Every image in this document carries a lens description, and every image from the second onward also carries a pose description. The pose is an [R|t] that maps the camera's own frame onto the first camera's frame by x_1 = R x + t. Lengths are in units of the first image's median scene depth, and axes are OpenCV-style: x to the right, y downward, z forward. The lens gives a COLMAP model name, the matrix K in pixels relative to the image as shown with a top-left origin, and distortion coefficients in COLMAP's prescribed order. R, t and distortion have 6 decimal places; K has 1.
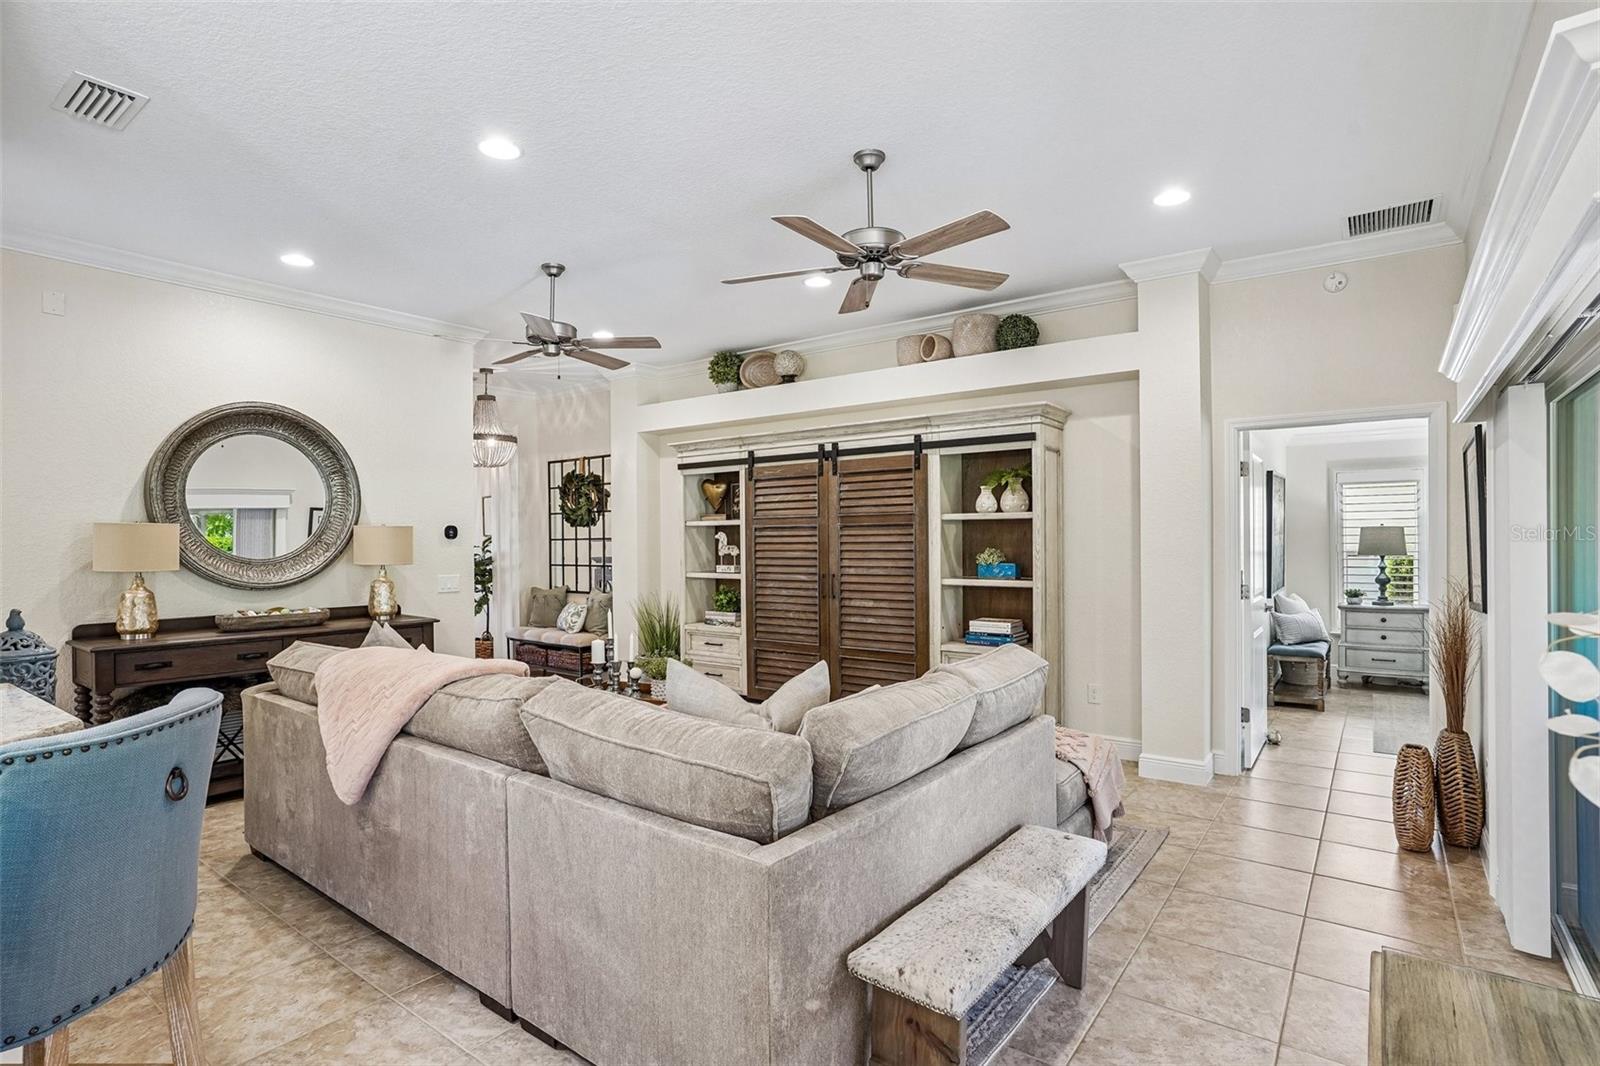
lens RADIAL K [[806.2, 0, 799.4], [0, 806.2, 536.7], [0, 0, 1]] dist [-0.062418, 0.029937]
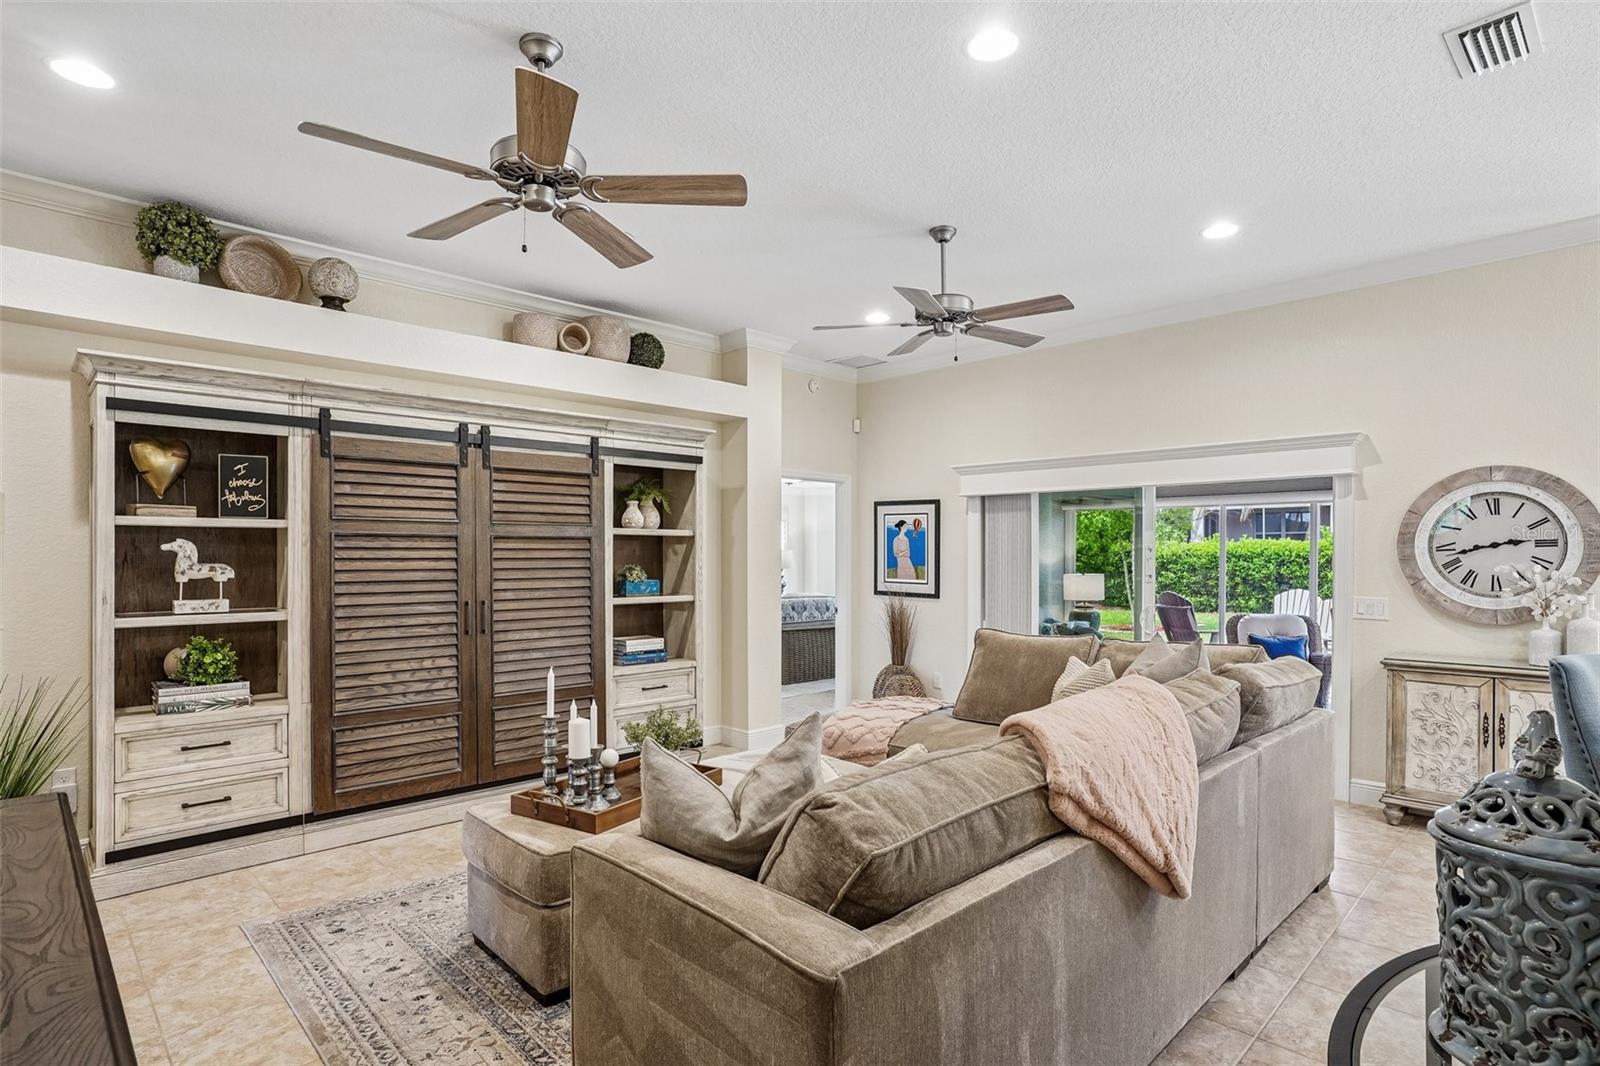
lens RADIAL K [[832.1, 0, 800.1], [0, 832.1, 560.5], [0, 0, 1]] dist [-0.068079, 0.049965]
pose [[0.144997, 0.002559, 0.989429, -0.614986], [-0.004476, 0.999988, -0.001931, 0.008530], [-0.989422, -0.004148, 0.145007, 0.547807]]
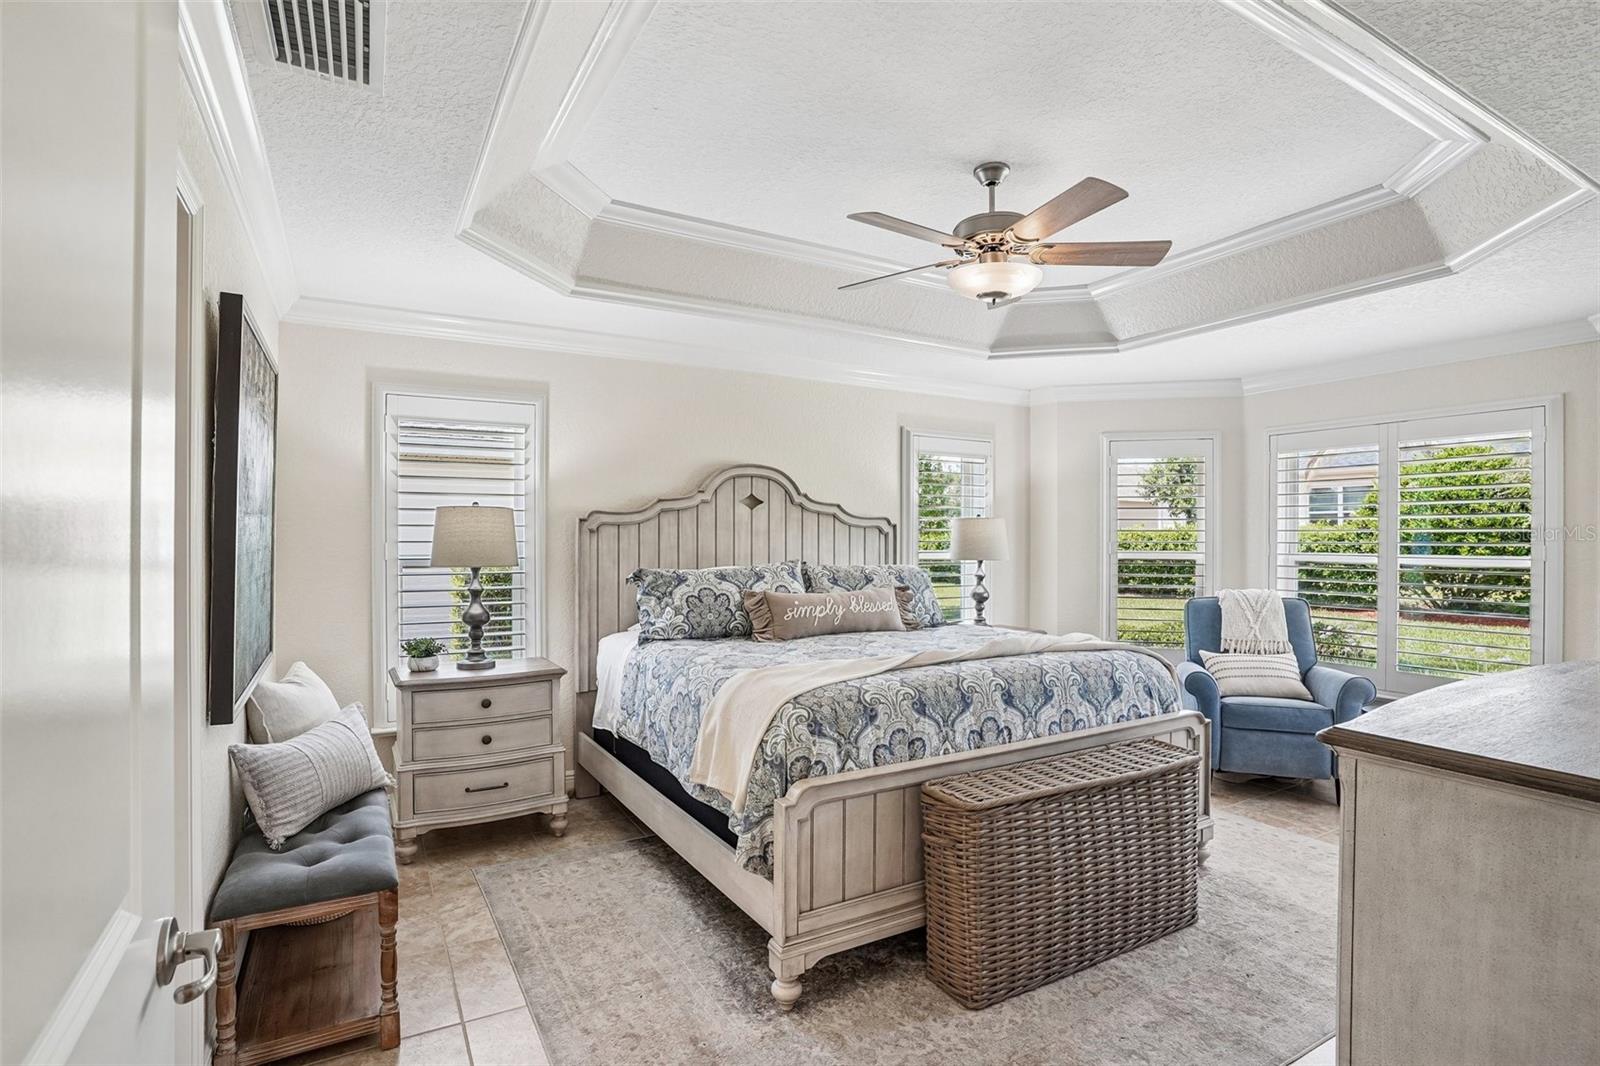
lens RADIAL K [[788.9, 0, 794.5], [0, 788.9, 523.2], [0, 0, 1]] dist [-0.066981, 0.033639]
pose [[0.402206, 0.019790, 0.915335, 0.432774], [-0.005149, 0.999799, -0.019354, 0.005497], [-0.915535, 0.003071, 0.402227, 0.719094]]
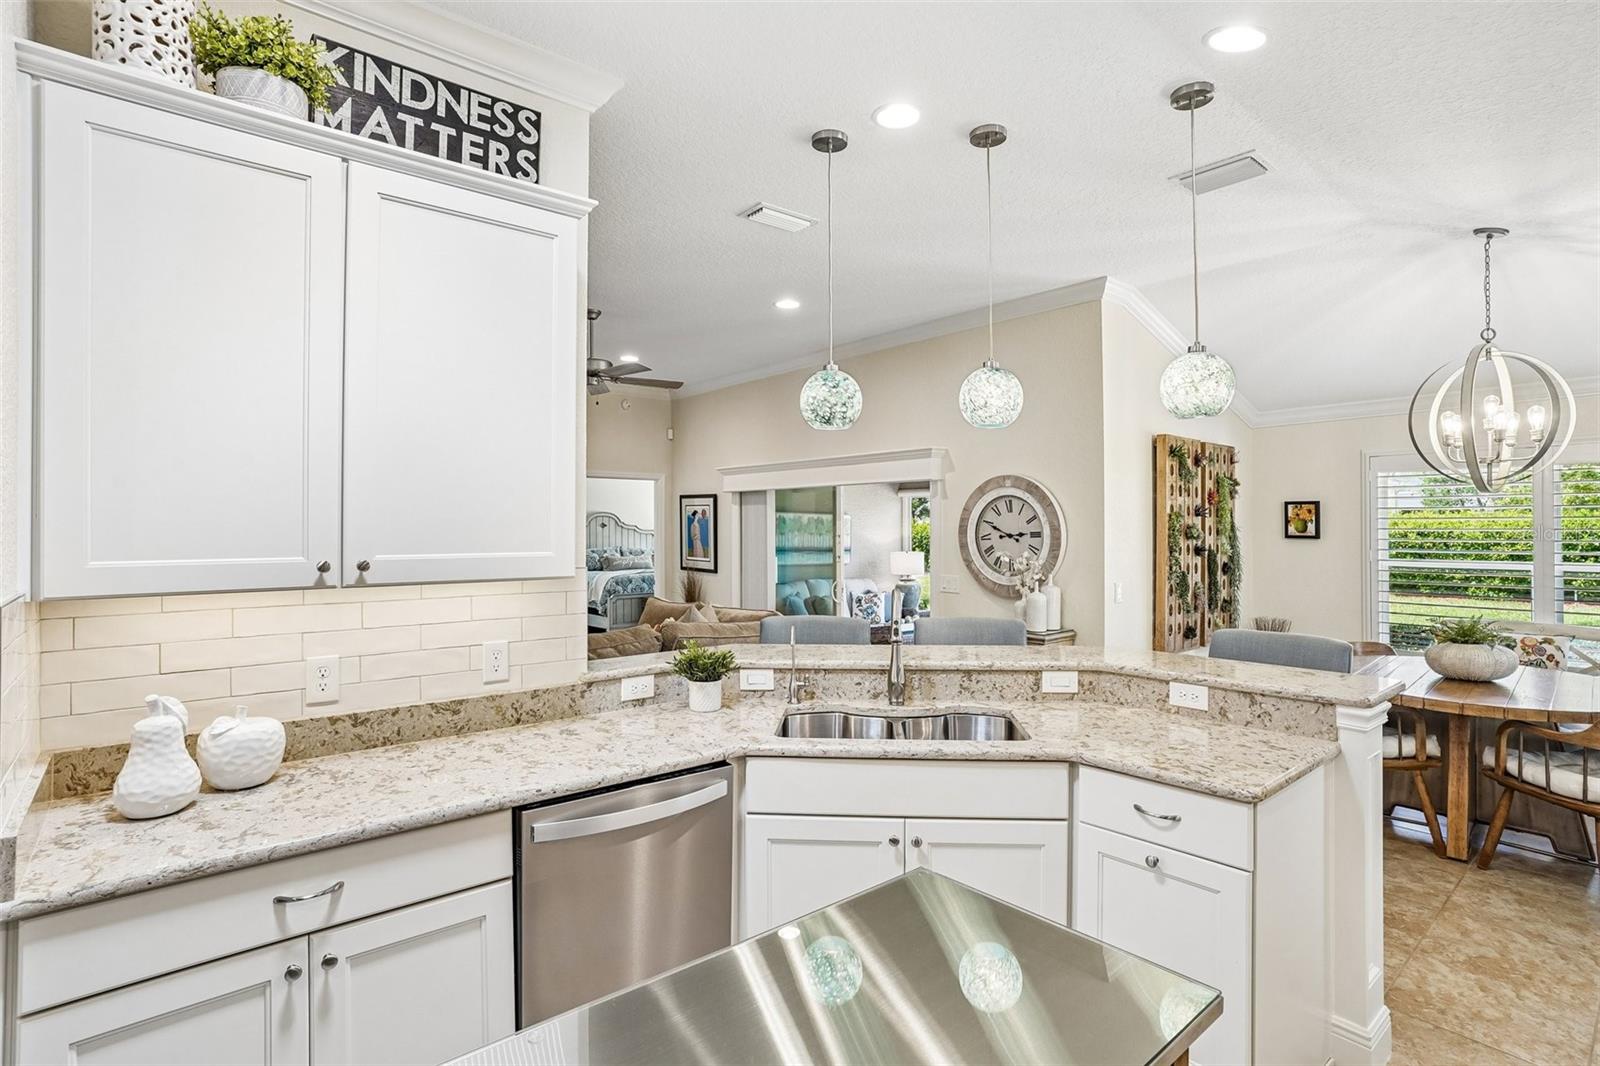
lens RADIAL K [[788.9, 0, 794.5], [0, 788.9, 523.2], [0, 0, 1]] dist [-0.066981, 0.033639]
pose [[0.229782, 0.012713, 0.973159, -0.741383], [-0.002580, 0.999919, -0.012454, -0.010015], [-0.973239, 0.000351, 0.229797, 0.118563]]
